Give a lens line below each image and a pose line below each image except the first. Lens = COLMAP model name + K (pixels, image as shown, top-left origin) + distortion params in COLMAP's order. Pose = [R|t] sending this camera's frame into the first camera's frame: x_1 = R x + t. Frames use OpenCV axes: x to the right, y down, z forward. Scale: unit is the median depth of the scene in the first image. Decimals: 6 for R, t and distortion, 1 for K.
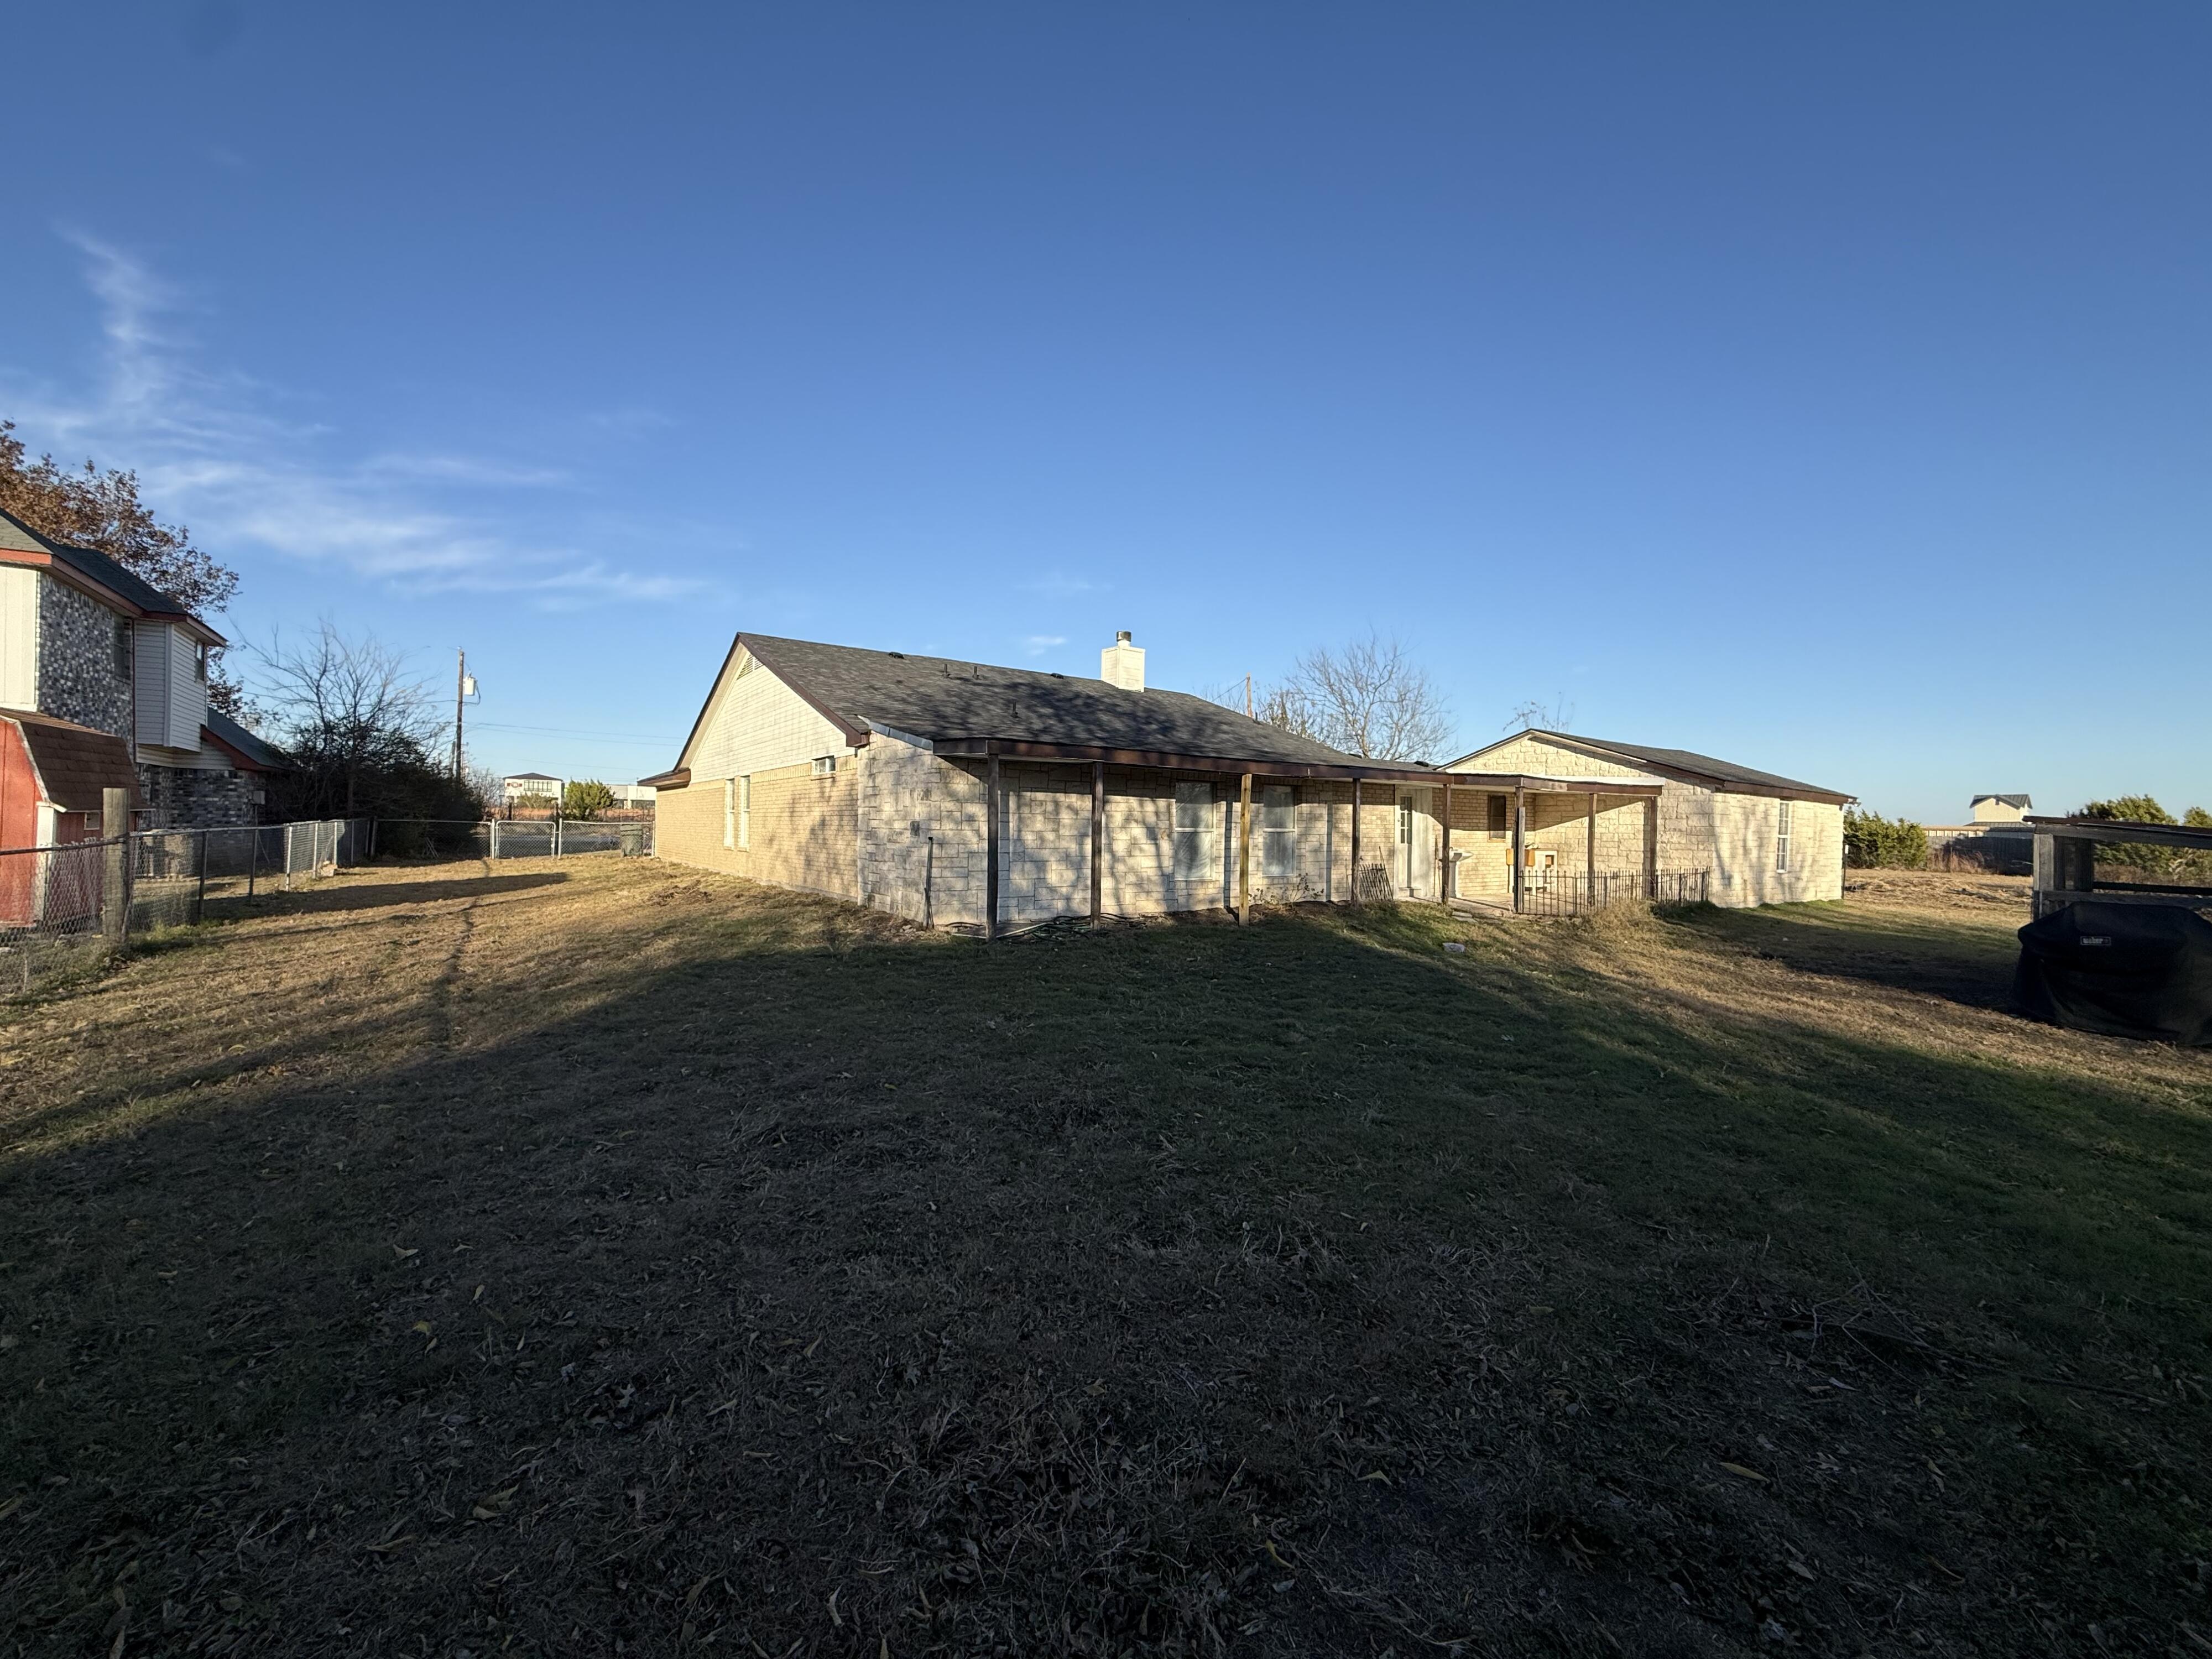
lens RADIAL K [[875.1, 0, 1121.7], [0, 875.1, 831.3], [0, 0, 1]] dist [-0.001383, -0.000014]
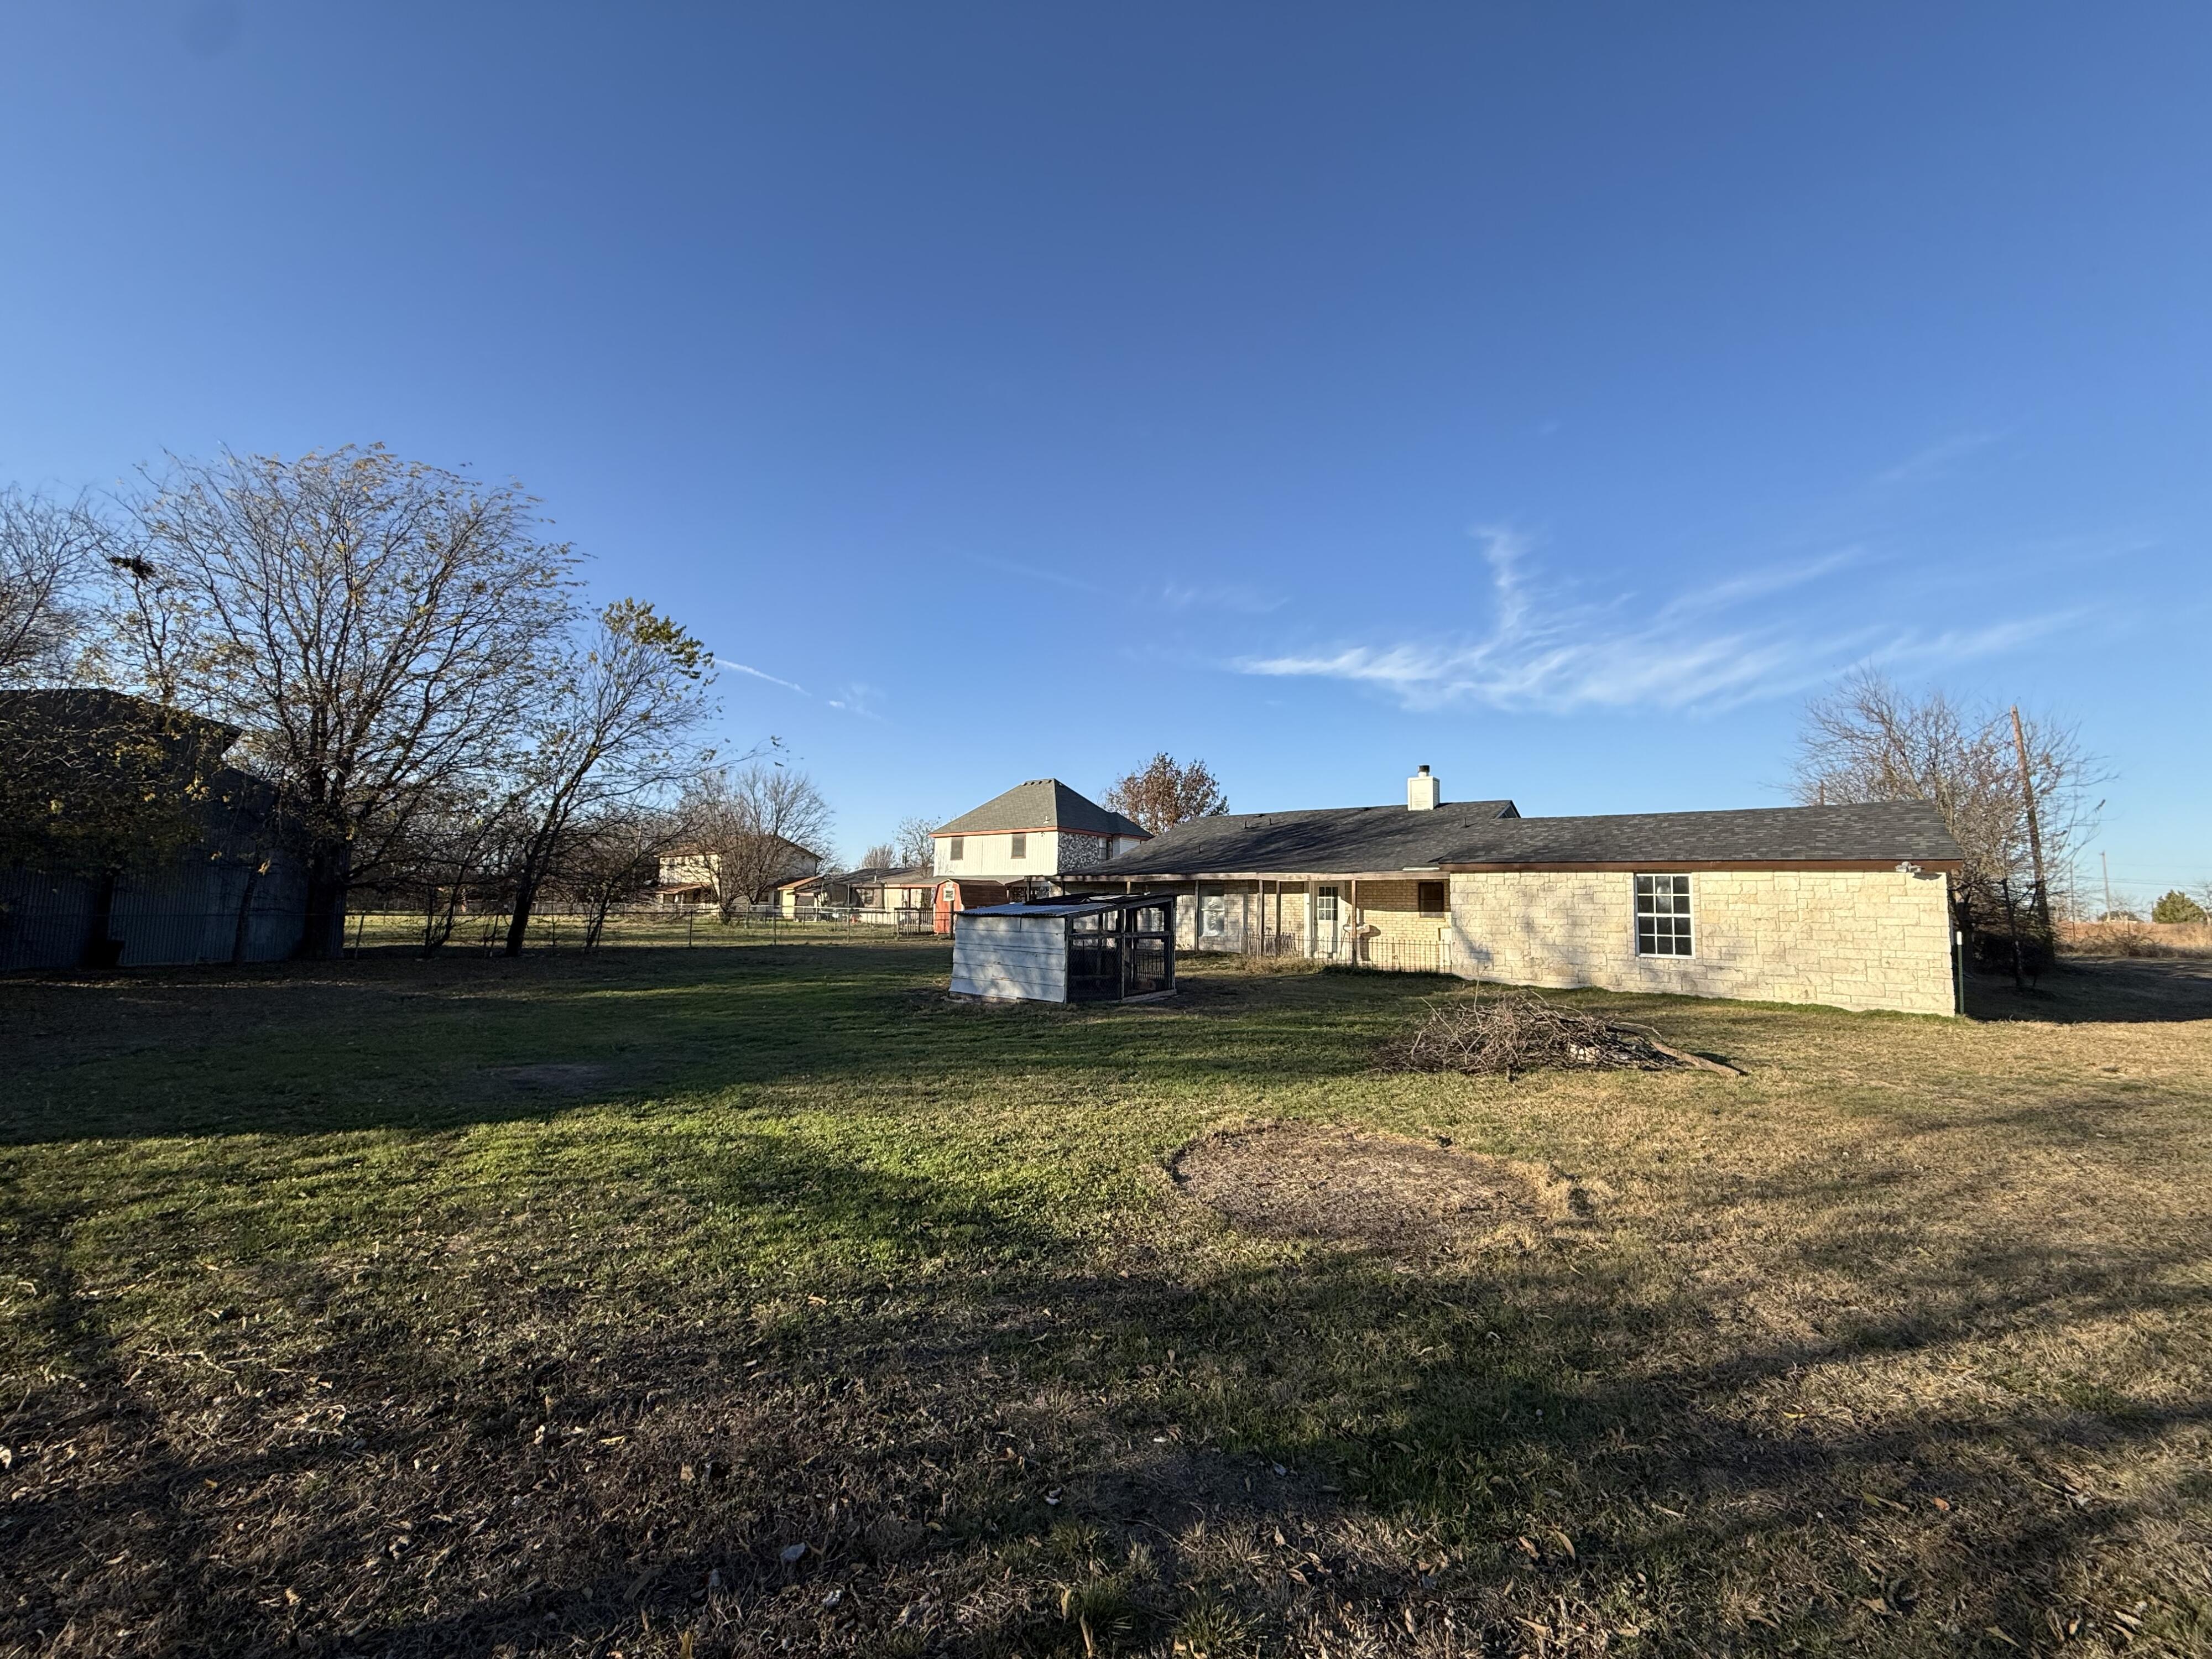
lens RADIAL K [[875.1, 0, 1110.0], [0, 875.1, 834.6], [0, 0, 1]] dist [-0.001383, -0.000014]
pose [[0.284279, -0.095138, -0.954010, 1.670730], [-0.016602, 0.994427, -0.104116, 0.030031], [0.958598, 0.045436, 0.281115, 0.276897]]
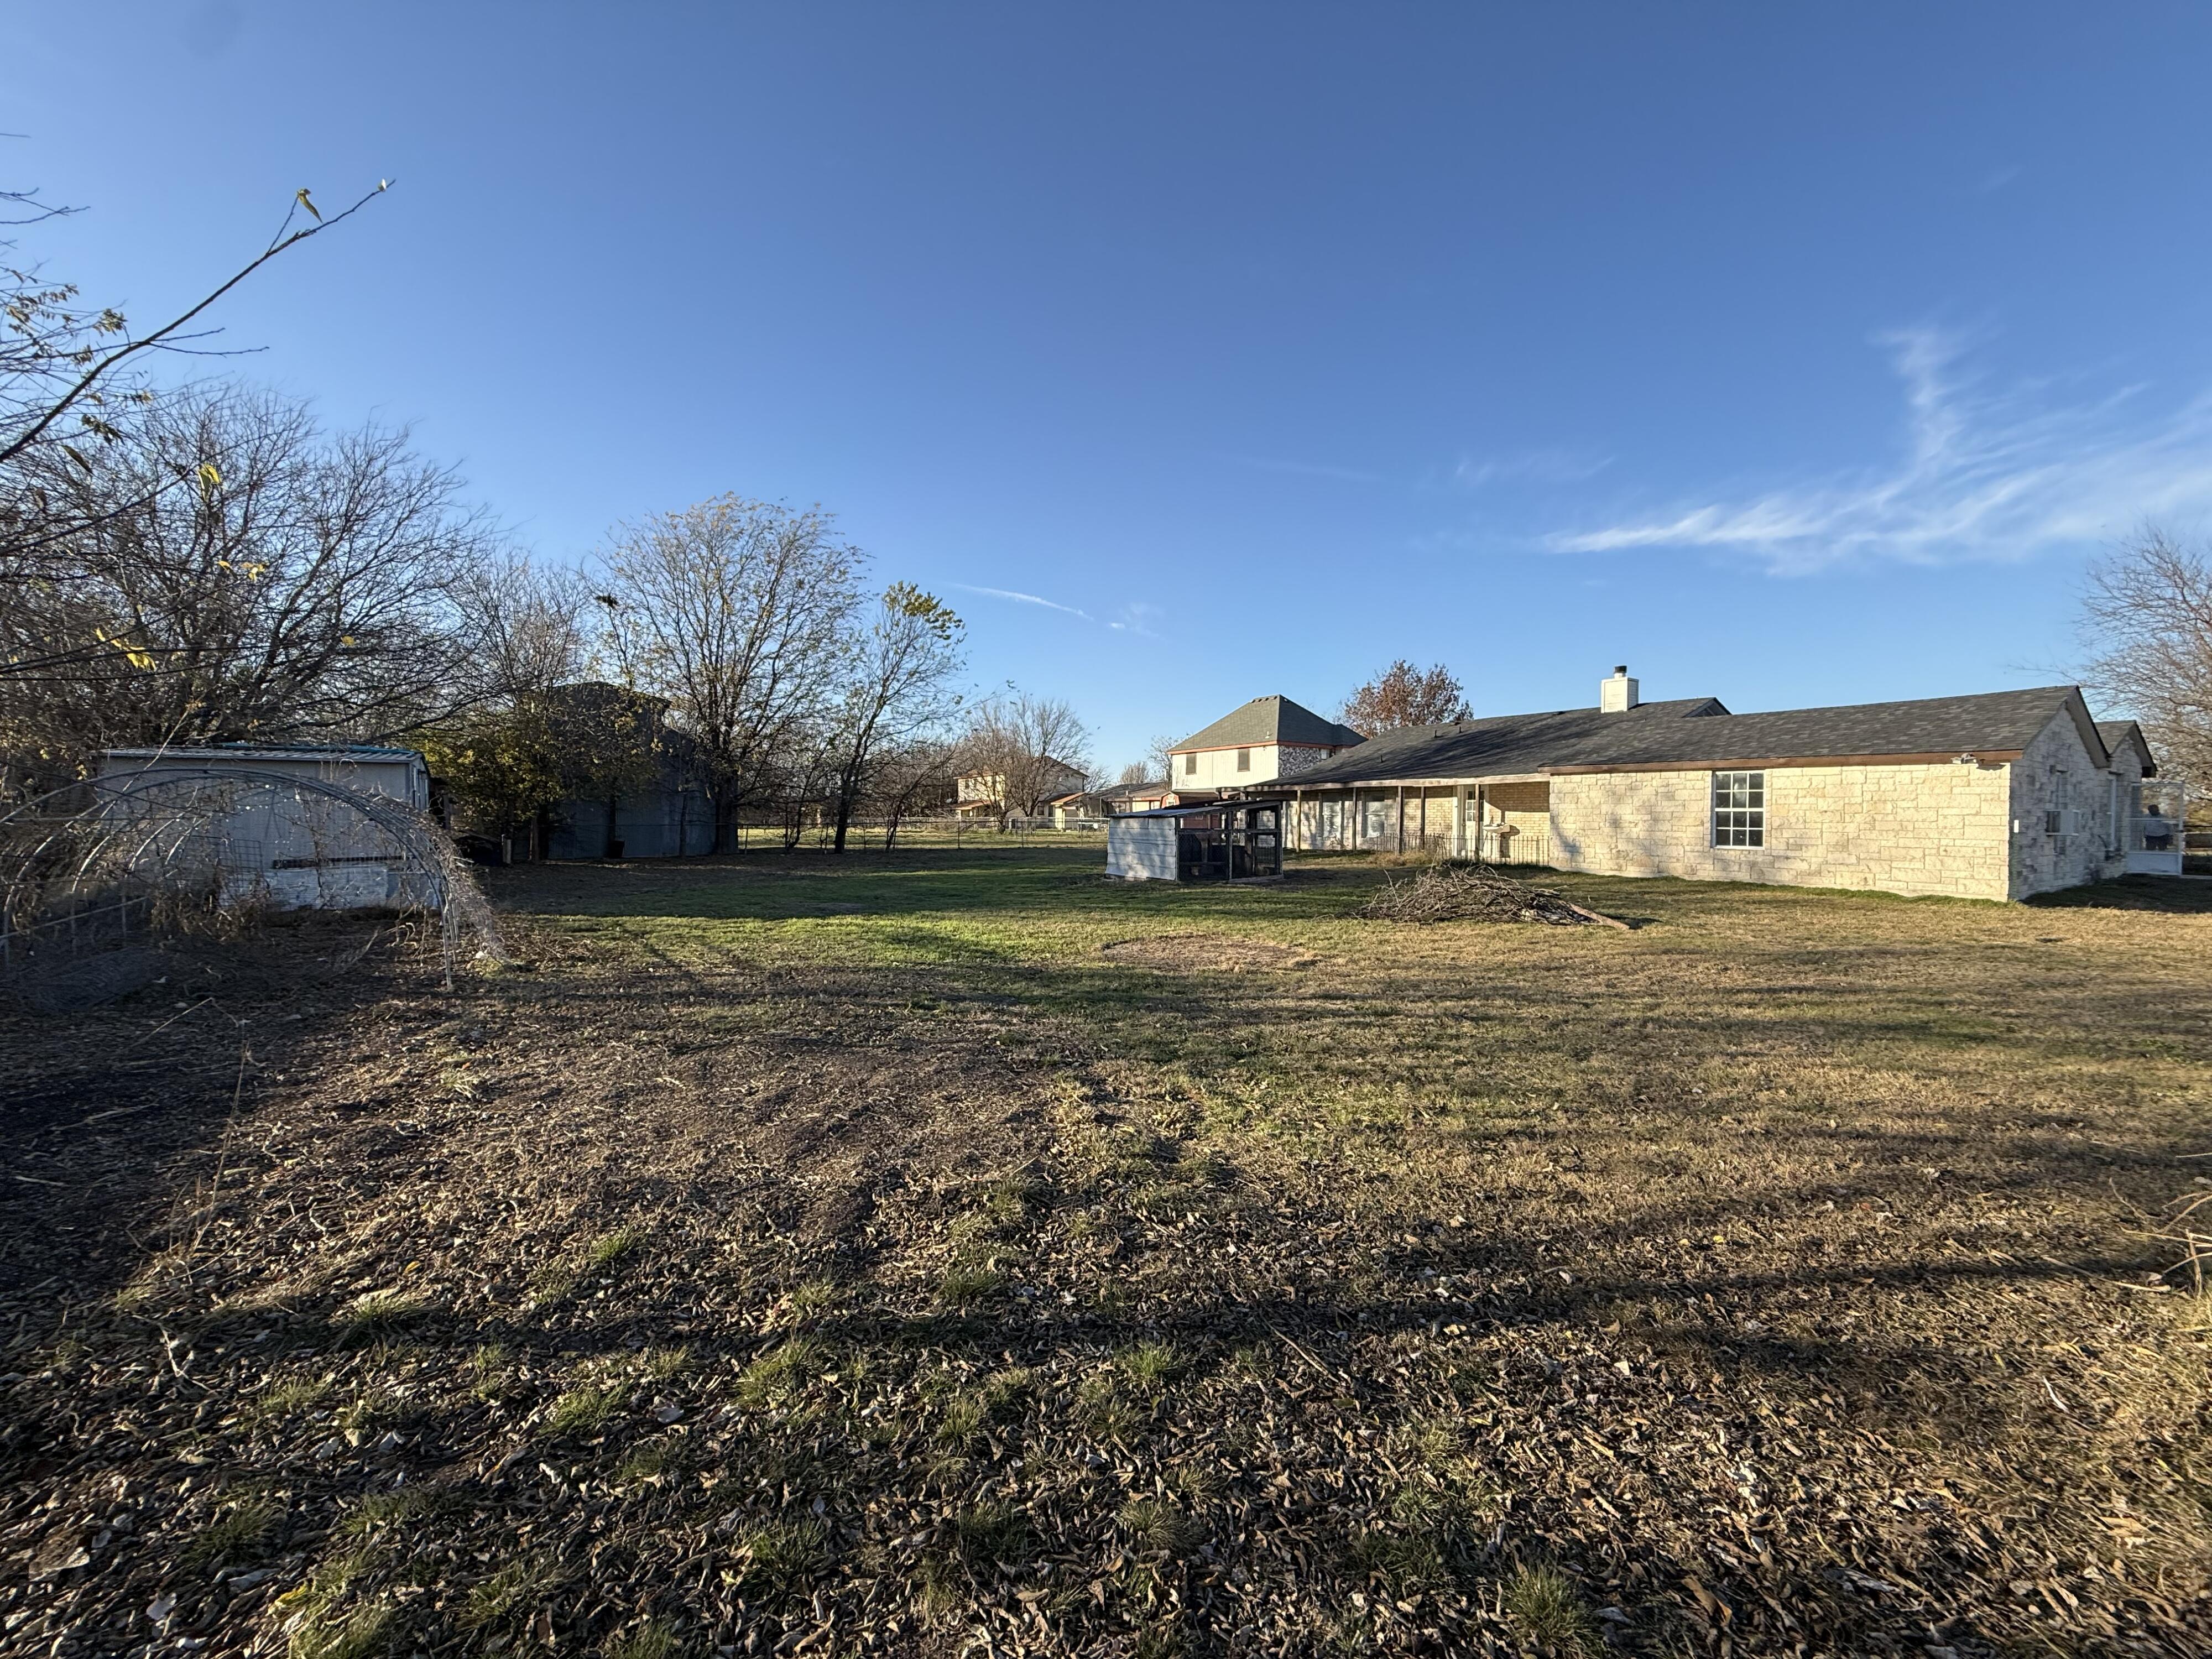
lens RADIAL K [[875.1, 0, 1112.0], [0, 875.1, 826.3], [0, 0, 1]] dist [-0.001383, -0.000014]
pose [[-0.028713, -0.010164, -0.999536, 1.984809], [-0.010474, 0.999896, -0.009866, 0.046217], [0.999533, 0.010186, -0.028816, 0.432392]]
